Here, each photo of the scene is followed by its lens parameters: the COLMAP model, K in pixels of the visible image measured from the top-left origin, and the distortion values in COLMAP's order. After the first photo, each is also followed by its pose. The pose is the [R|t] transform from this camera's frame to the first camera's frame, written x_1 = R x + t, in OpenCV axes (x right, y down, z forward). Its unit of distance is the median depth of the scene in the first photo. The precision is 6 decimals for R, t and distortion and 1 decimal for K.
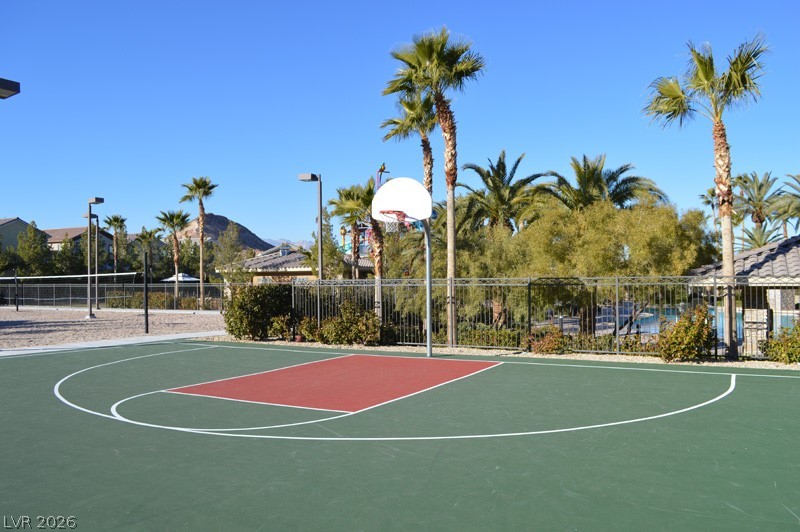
lens RADIAL K [[636.3, 0, 400.0], [0, 636.3, 266.0], [0, 0, 1]] dist [-0.072710, 0.001179]
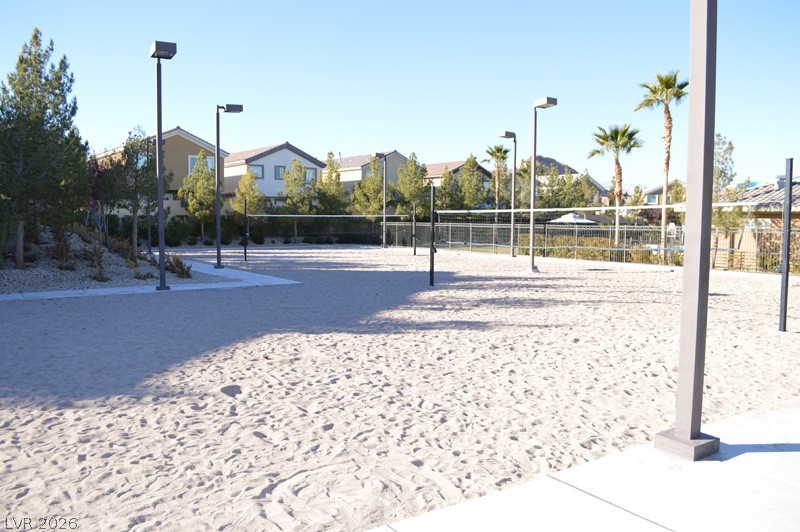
lens RADIAL K [[636.3, 0, 400.0], [0, 636.3, 266.0], [0, 0, 1]] dist [-0.072710, 0.001179]
pose [[0.879886, 0.052928, -0.472228, -0.229594], [-0.011023, 0.995783, 0.091070, 0.010302], [0.475057, -0.074926, 0.876759, 0.237496]]
